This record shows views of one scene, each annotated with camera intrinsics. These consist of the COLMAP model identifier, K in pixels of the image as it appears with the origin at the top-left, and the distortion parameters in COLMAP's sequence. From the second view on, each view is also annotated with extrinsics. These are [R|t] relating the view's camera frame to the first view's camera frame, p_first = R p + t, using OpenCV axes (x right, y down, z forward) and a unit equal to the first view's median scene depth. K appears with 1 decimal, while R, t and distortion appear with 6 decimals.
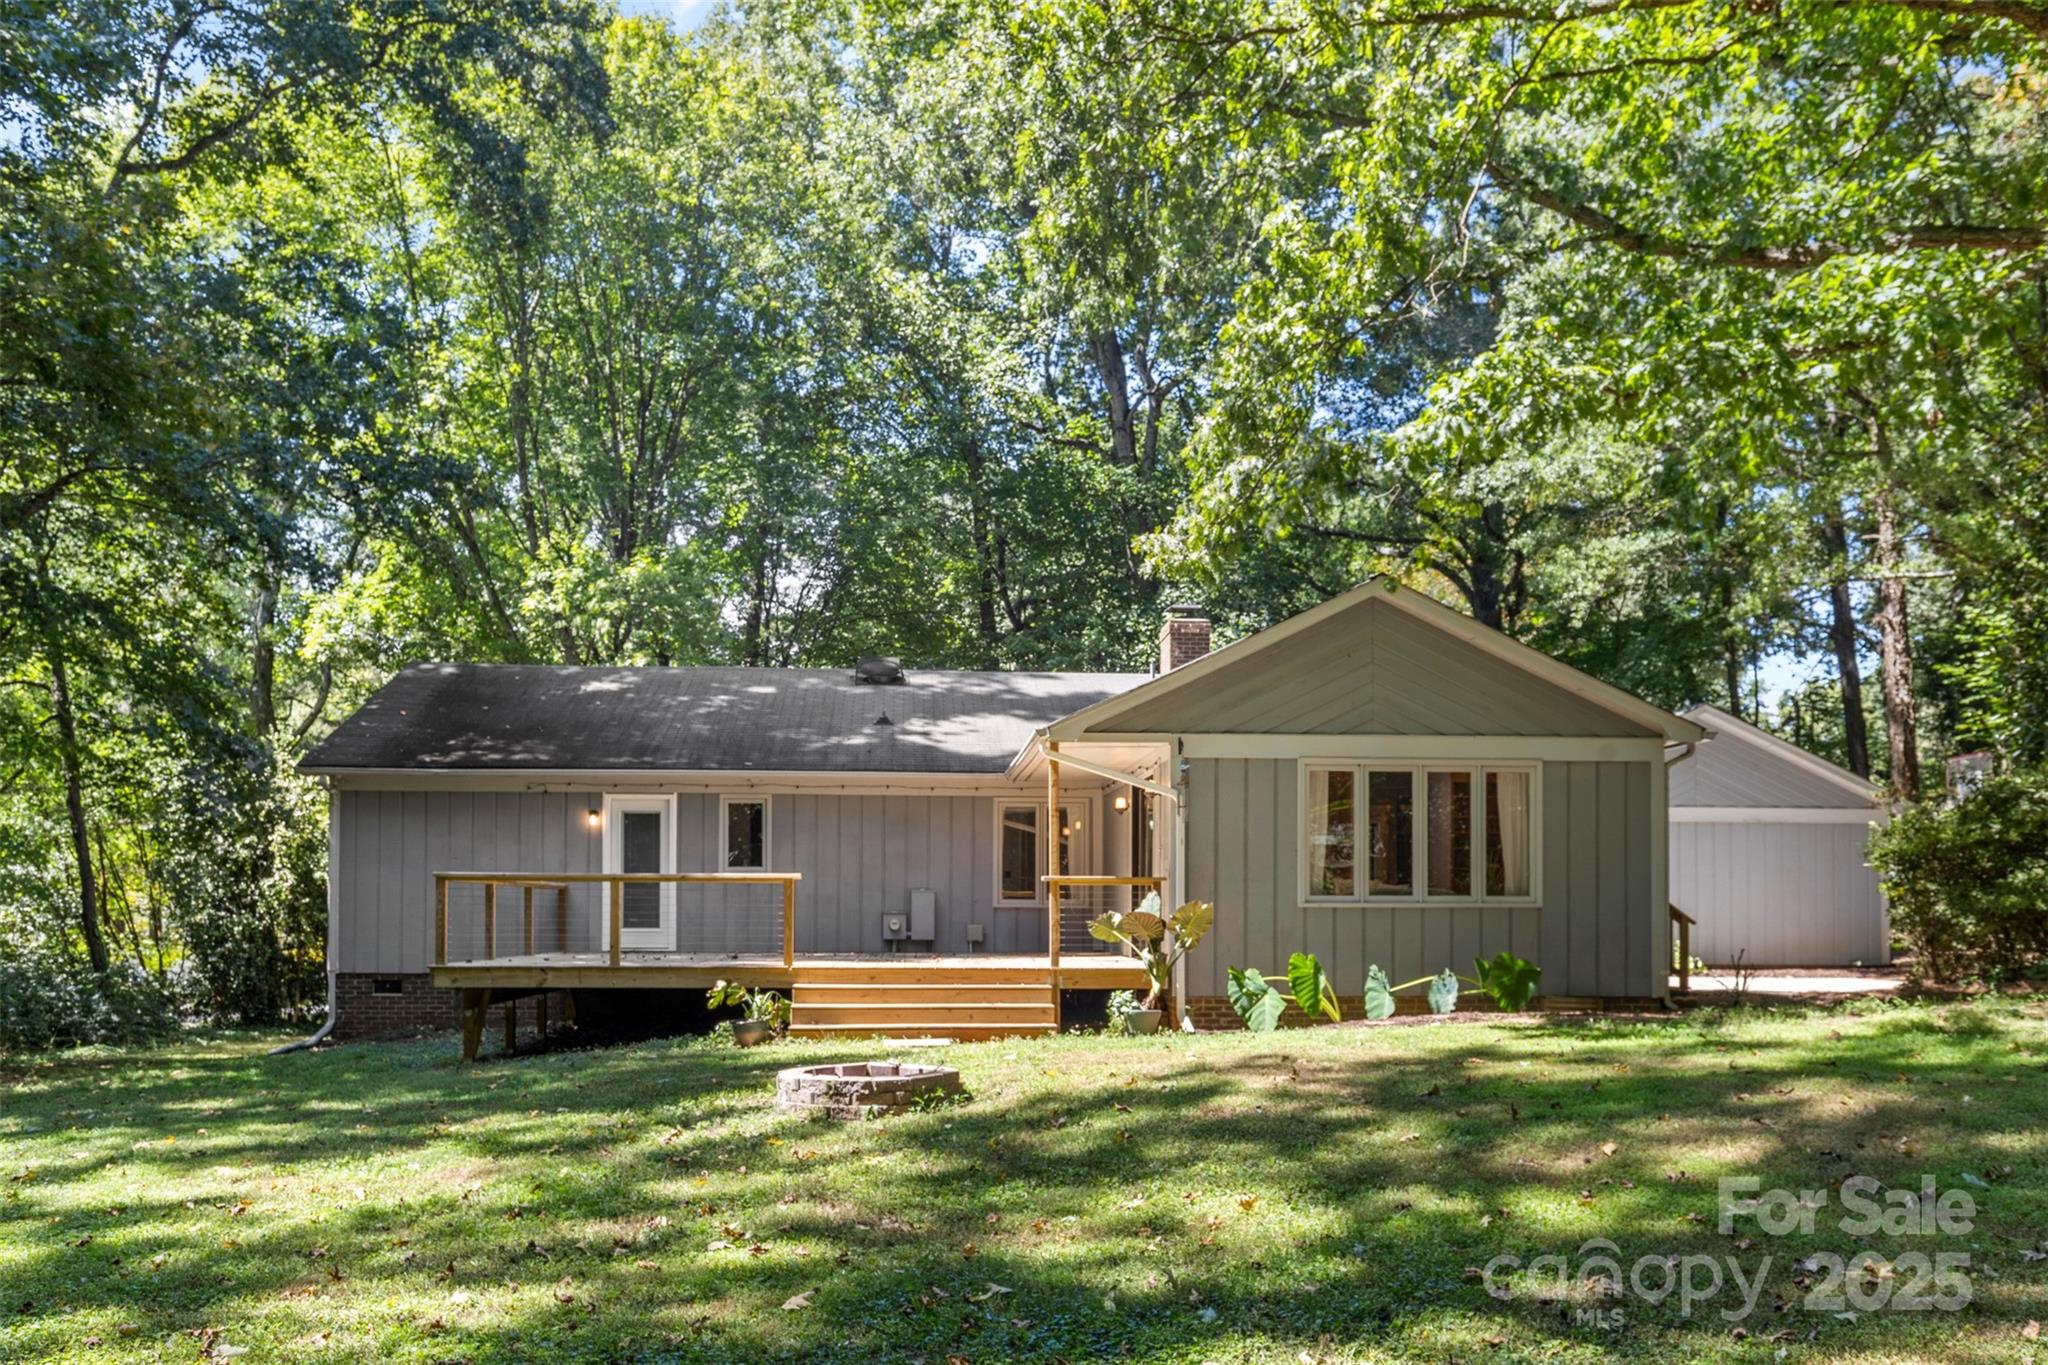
lens RADIAL K [[1688.6, 0, 1028.0], [0, 1688.6, 692.7], [0, 0, 1]] dist [-0.017950, -0.005461]
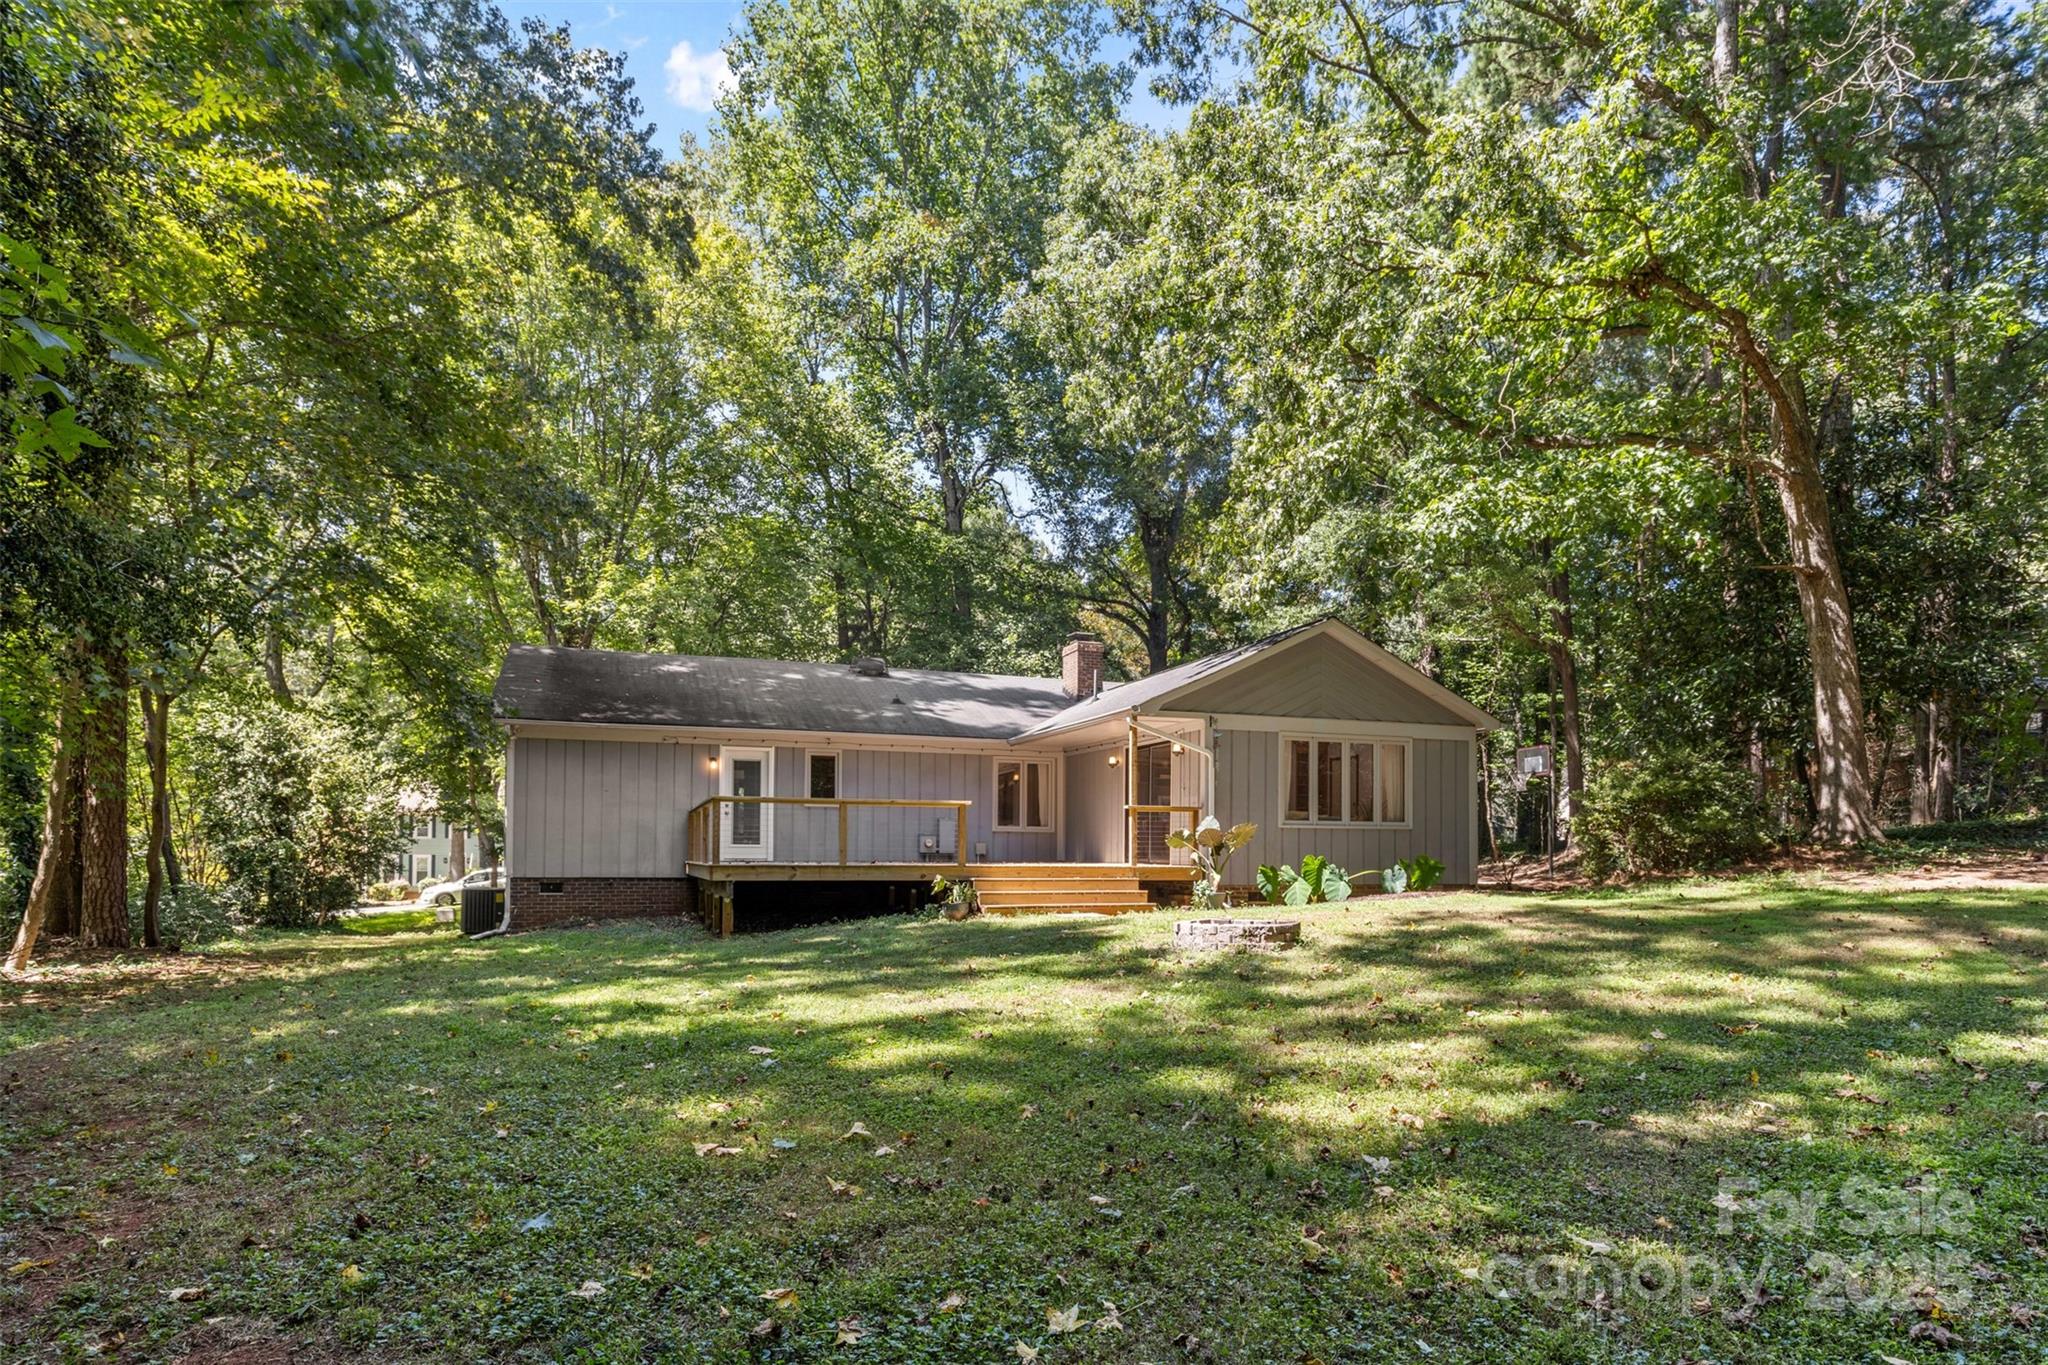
lens RADIAL K [[1160.1, 0, 1029.5], [0, 1160.1, 693.1], [0, 0, 1]] dist [-0.008886, -0.000517]
pose [[0.963203, 0.040286, 0.265740, -0.295217], [-0.038274, 0.999186, -0.012747, 0.022007], [-0.266037, 0.002107, 0.963961, 0.029882]]
